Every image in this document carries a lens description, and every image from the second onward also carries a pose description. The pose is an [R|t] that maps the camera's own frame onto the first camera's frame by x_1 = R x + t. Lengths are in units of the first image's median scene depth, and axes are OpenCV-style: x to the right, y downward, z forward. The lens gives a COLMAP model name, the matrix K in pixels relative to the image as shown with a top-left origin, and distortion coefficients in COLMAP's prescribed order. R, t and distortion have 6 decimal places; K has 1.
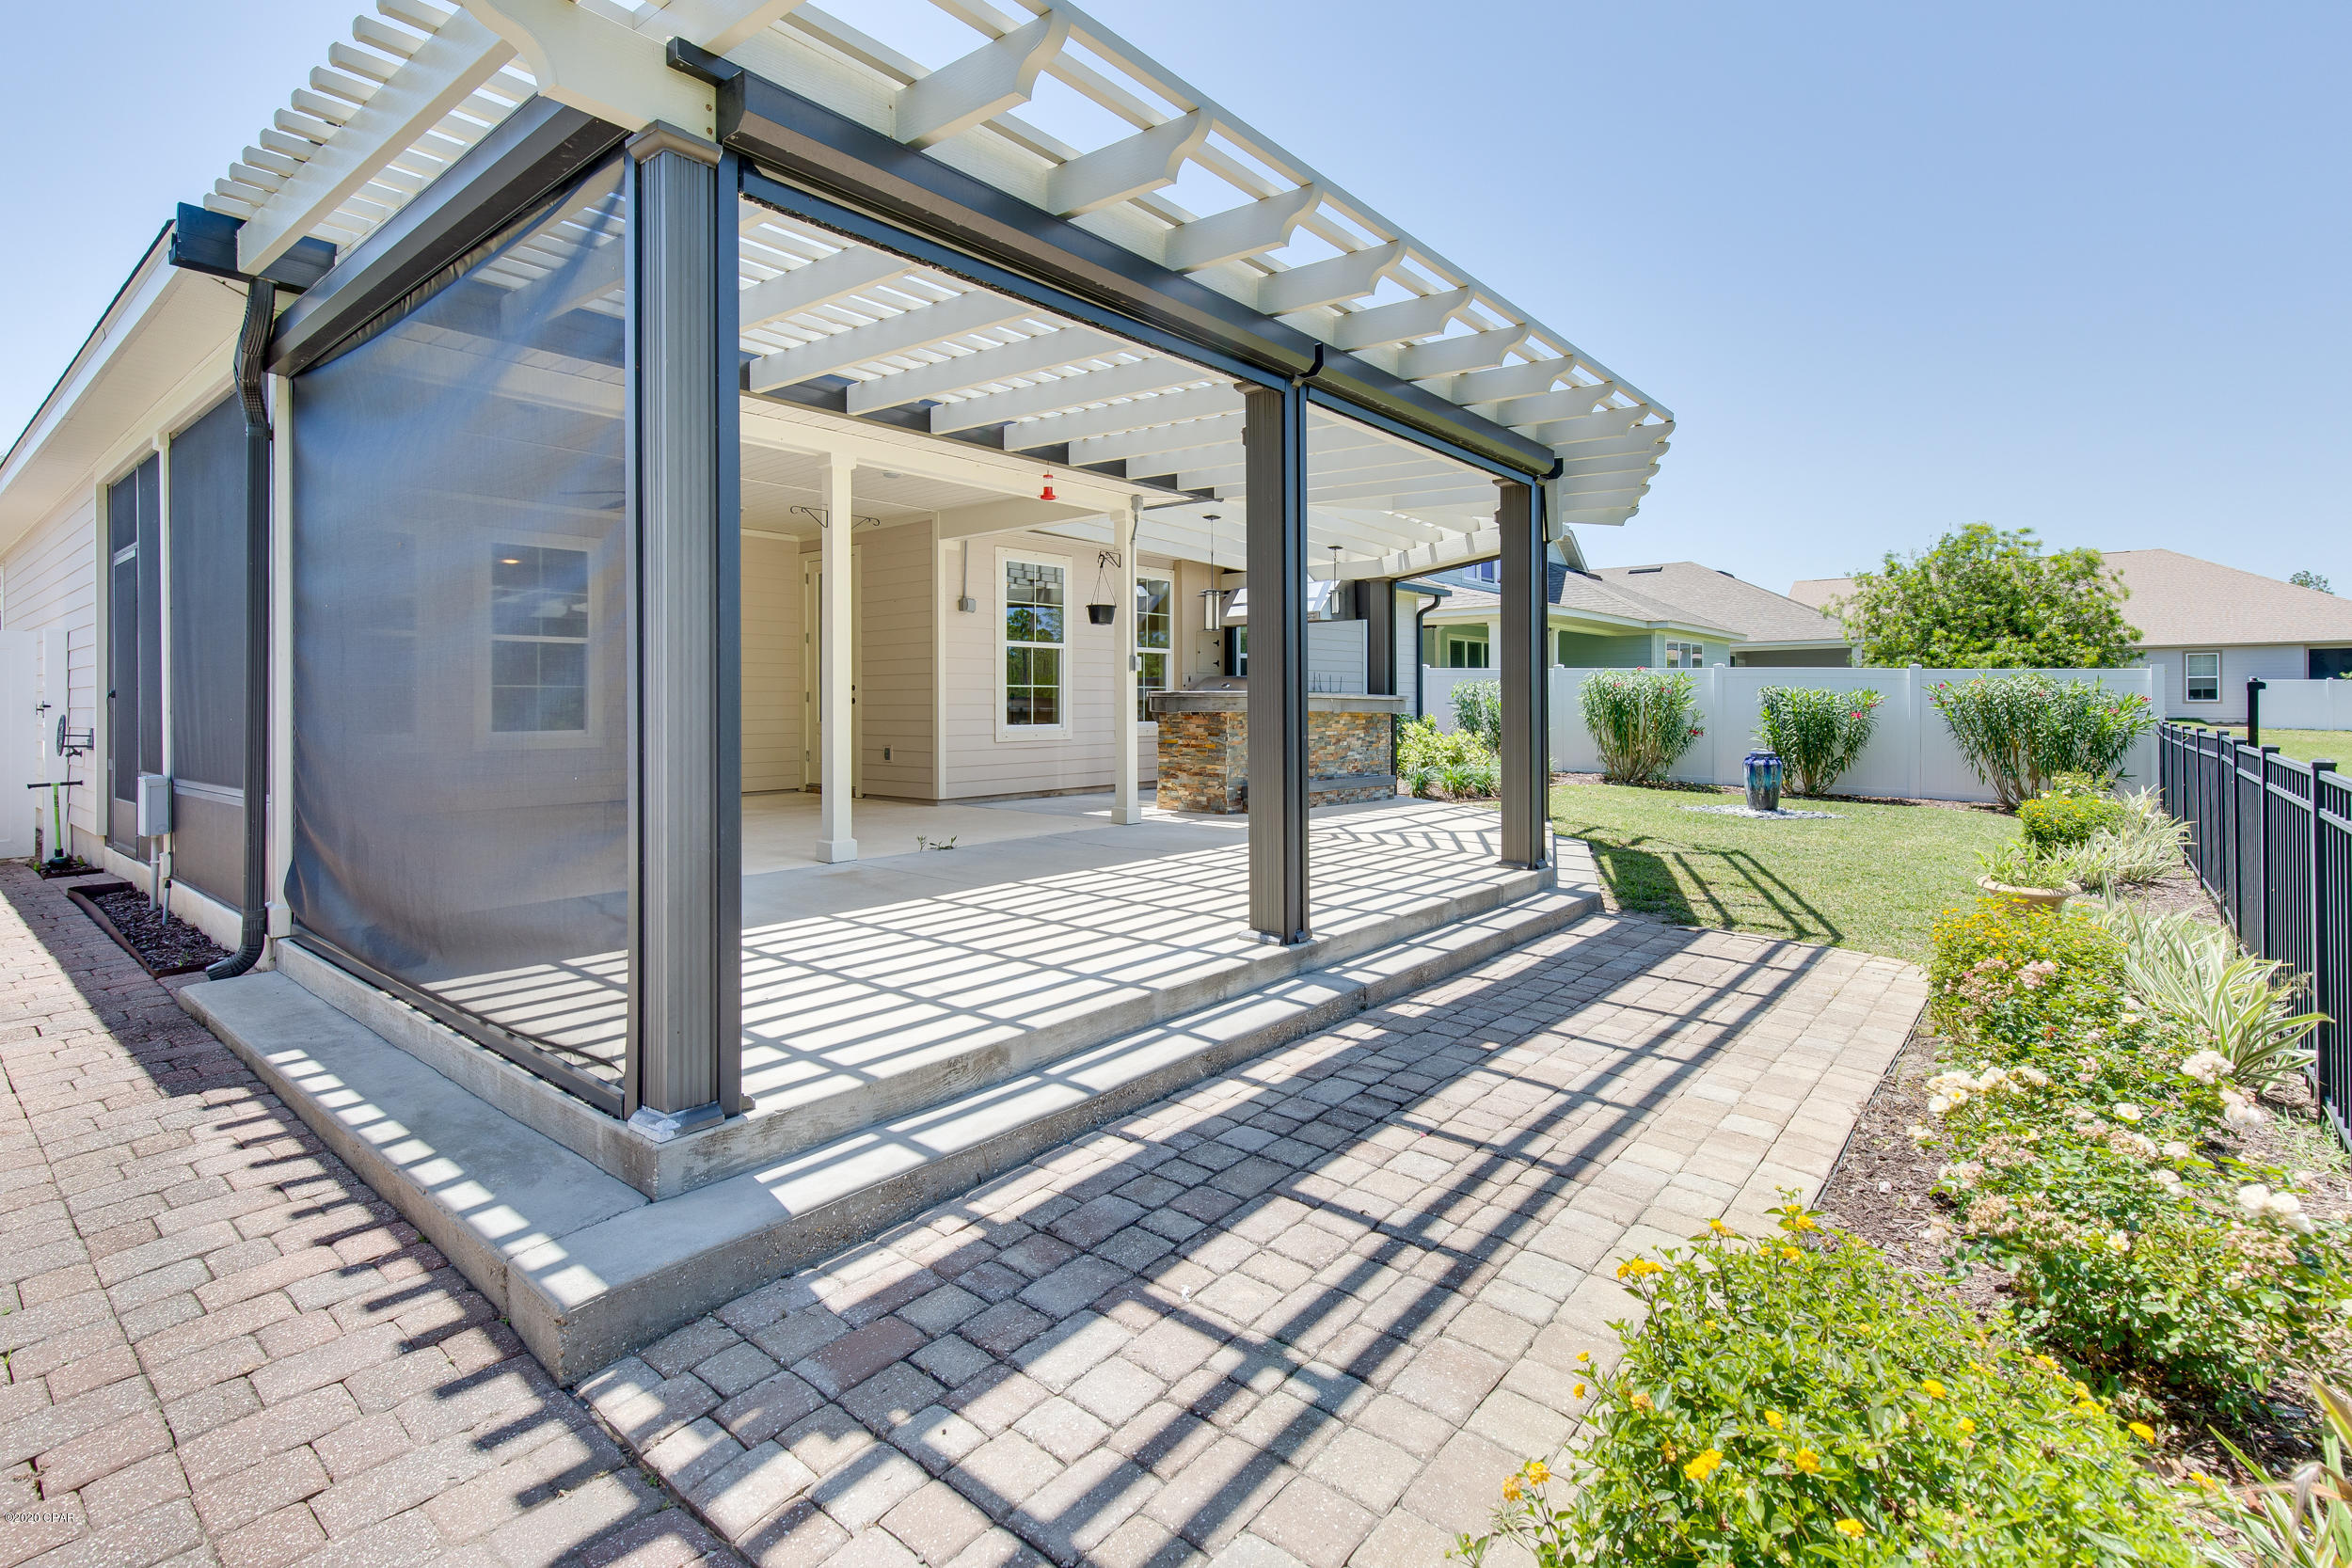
lens RADIAL K [[1087.0, 0, 1181.1], [0, 1087.0, 690.2], [0, 0, 1]] dist [0.003168, 0.000076]
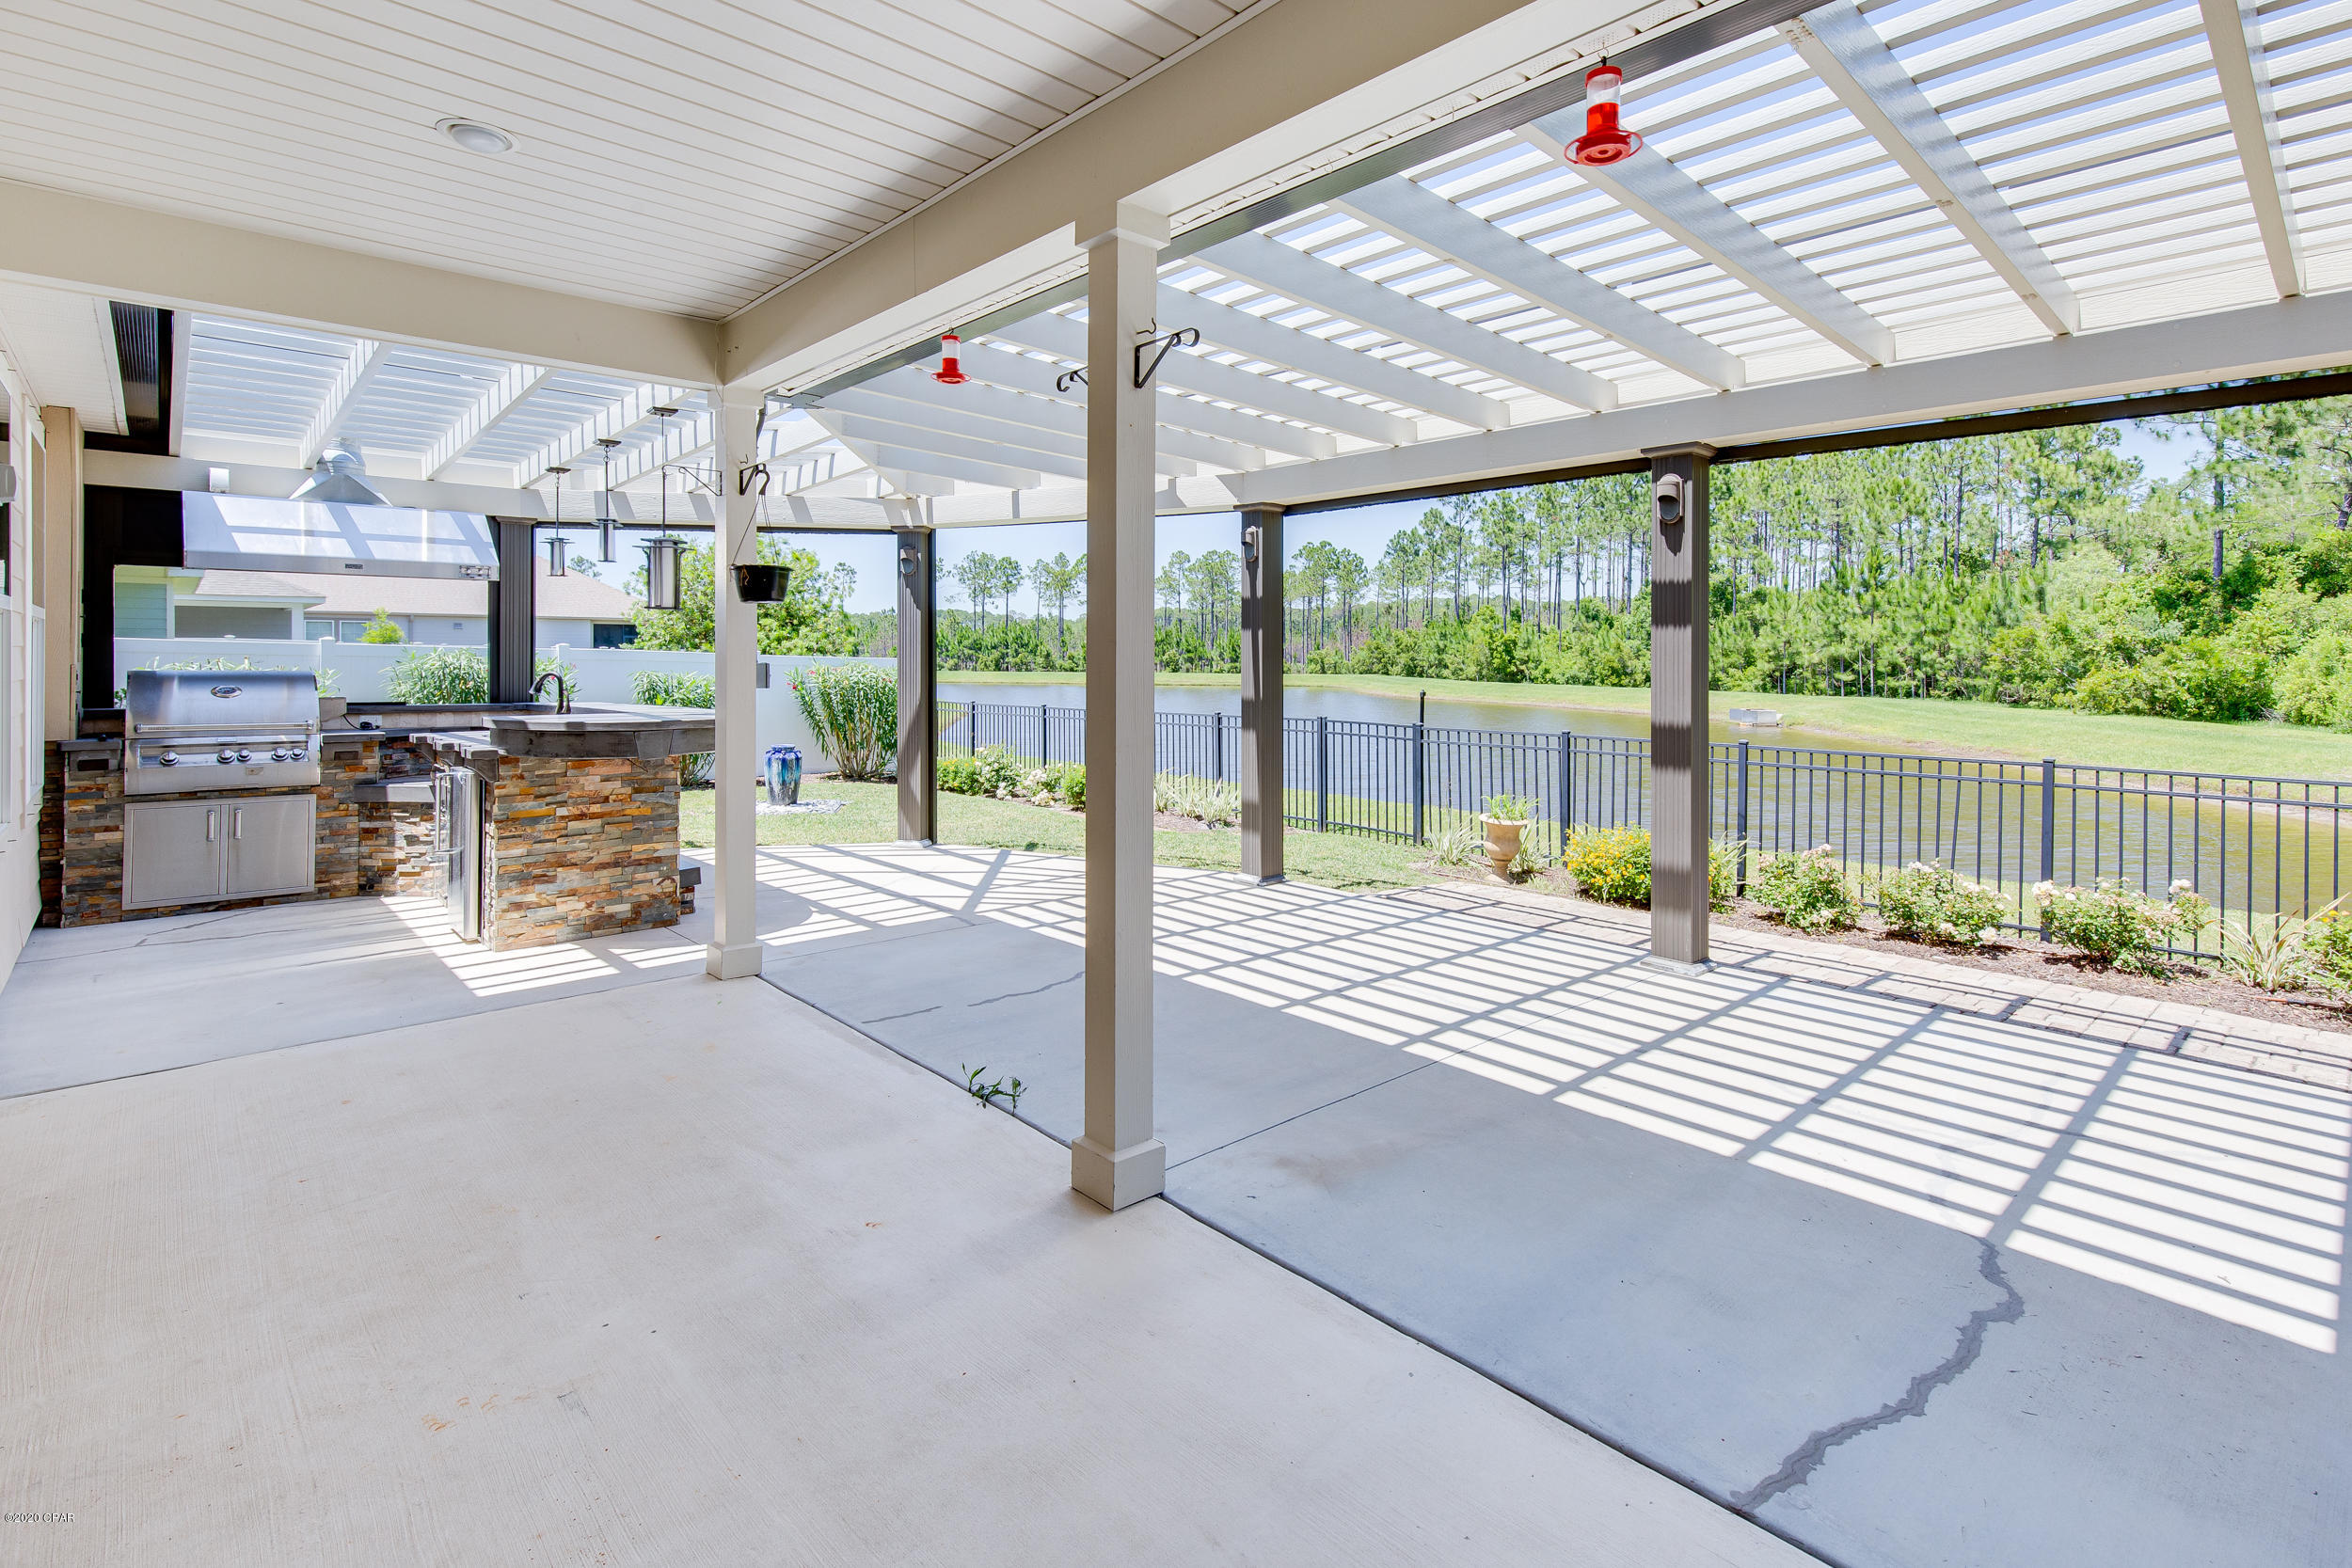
lens RADIAL K [[1121.5, 0, 1195.5], [0, 1121.5, 648.9], [0, 0, 1]] dist [0.004851, 0.000365]
pose [[0.144528, 0.006857, 0.989477, -0.456997], [-0.011188, 0.999923, -0.005295, -0.029803], [-0.989437, -0.010305, 0.144594, 0.562284]]
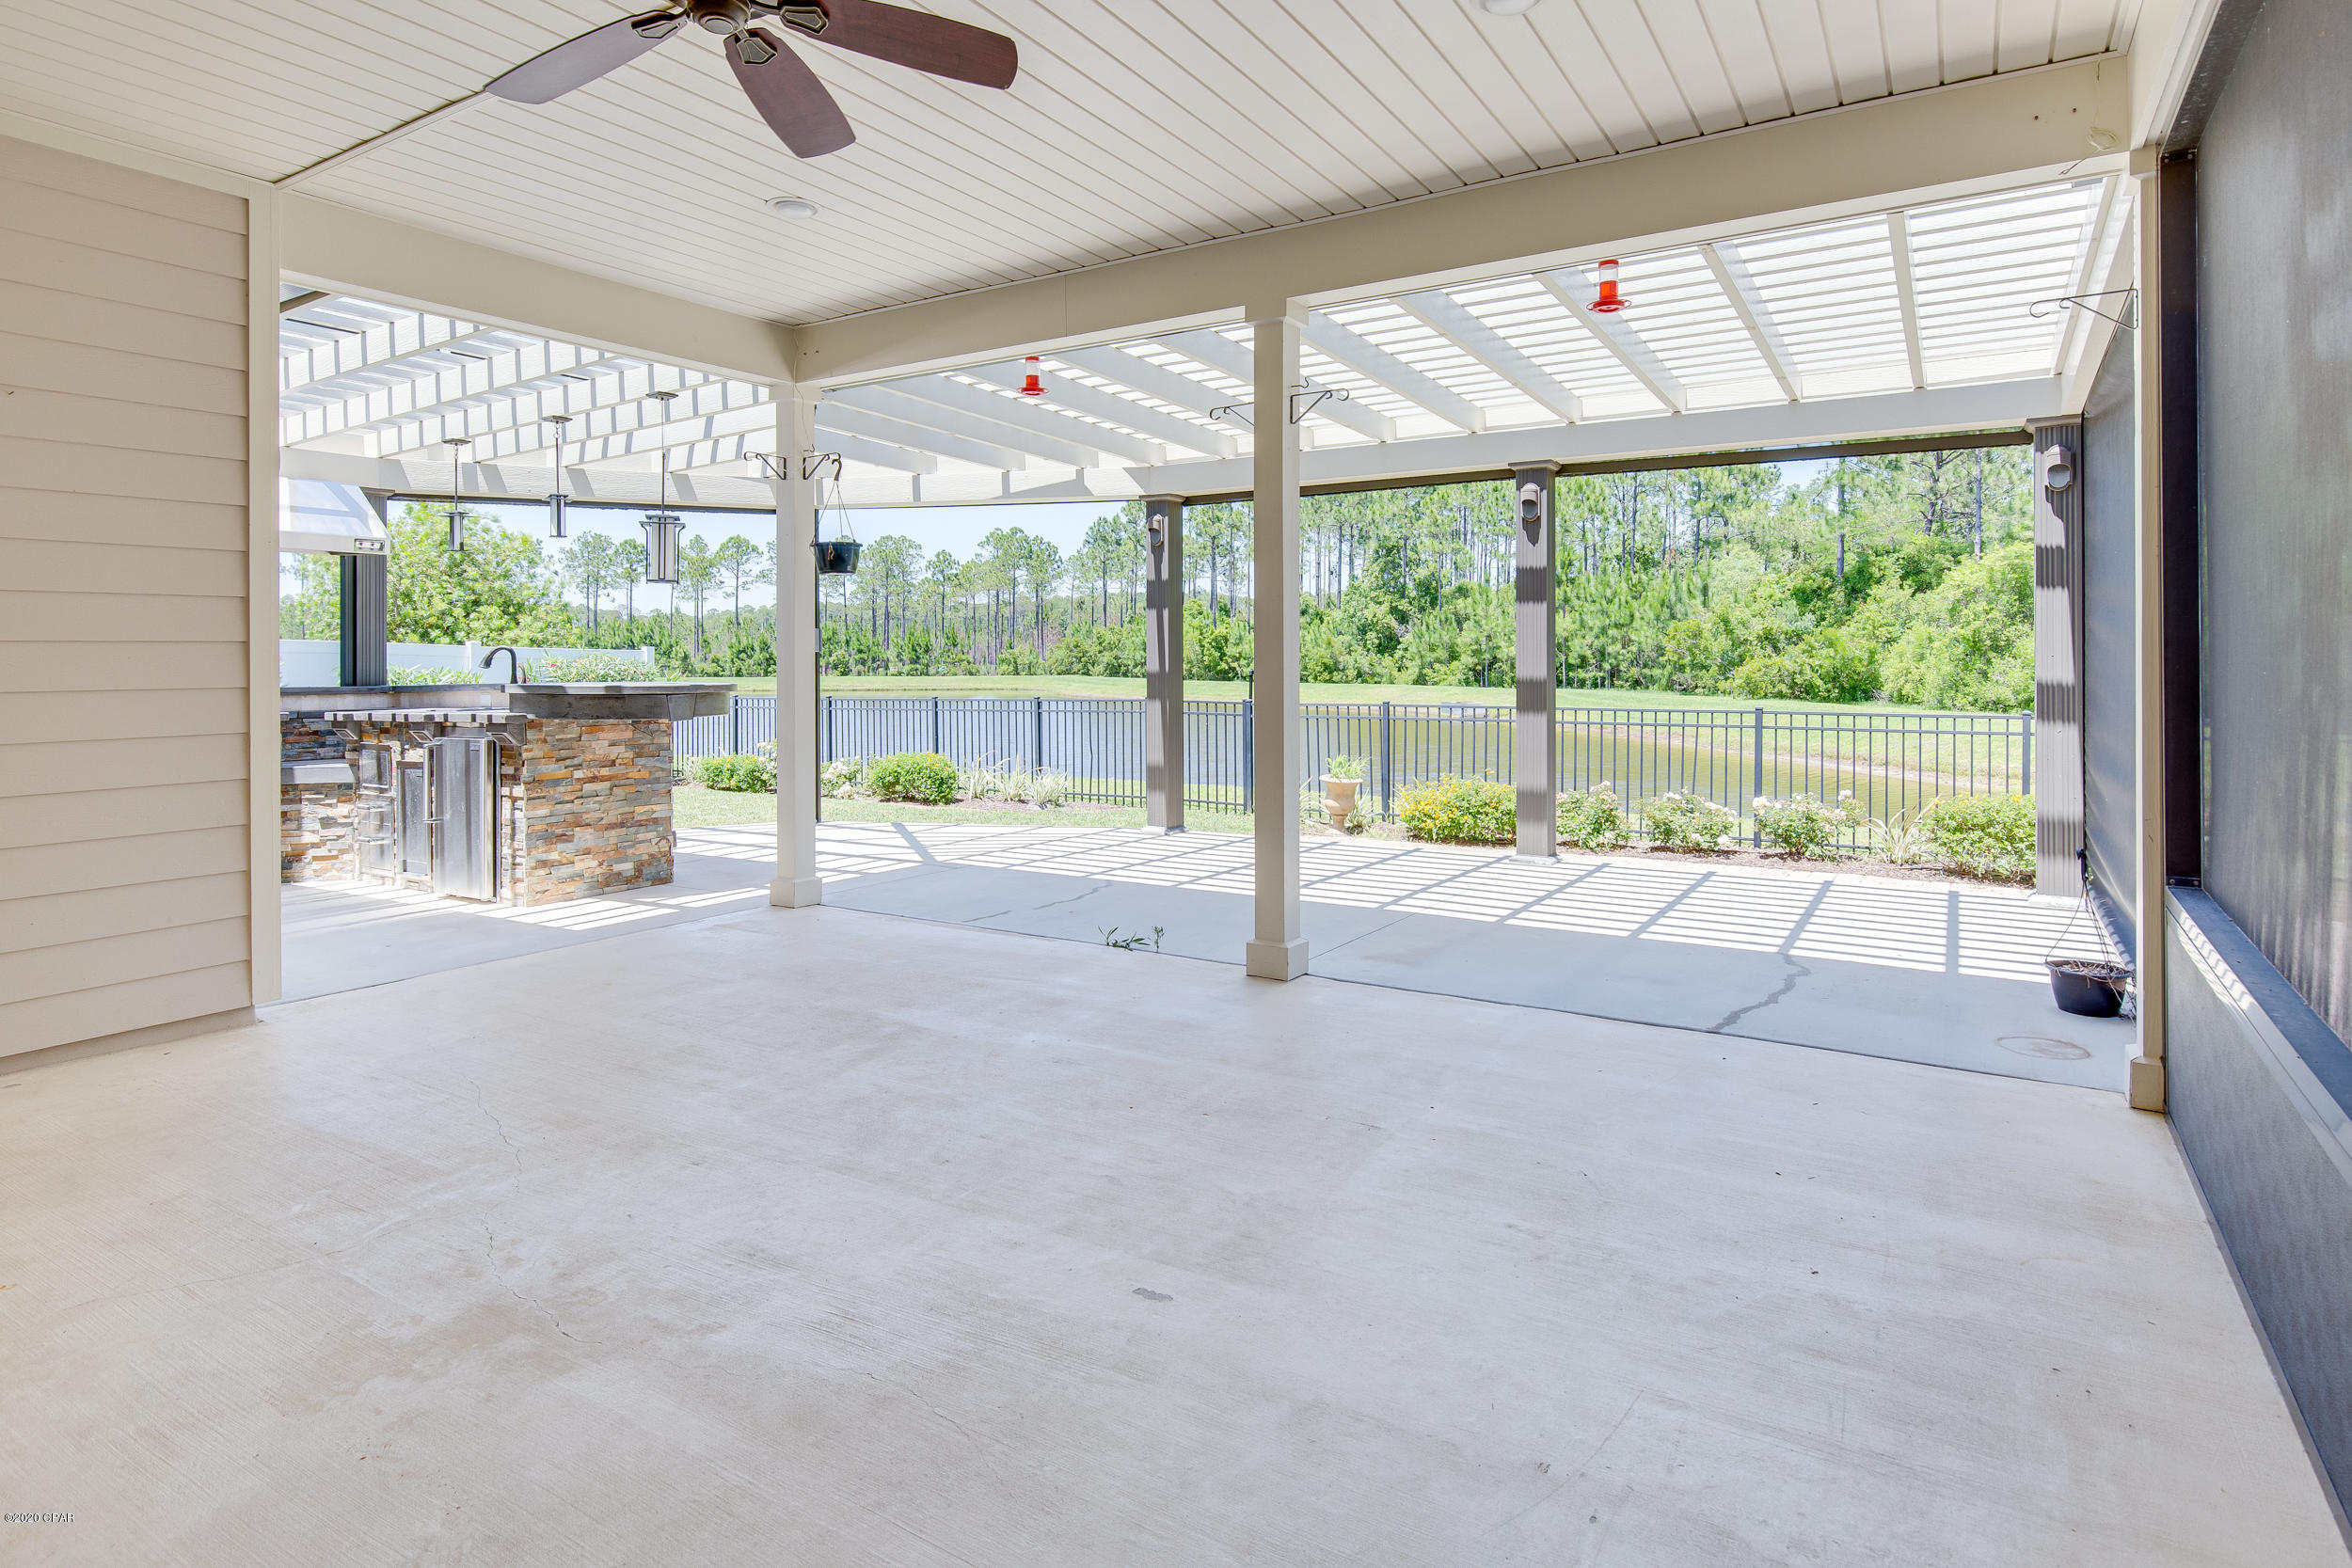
lens RADIAL K [[1268.2, 0, 1197.0], [0, 1268.2, 652.2], [0, 0, 1]] dist [0.000834, -0.000185]
pose [[-0.127058, 0.005006, 0.991883, -0.627481], [-0.002452, 0.999983, -0.005361, -0.011296], [-0.991892, -0.003113, -0.127044, 0.702185]]
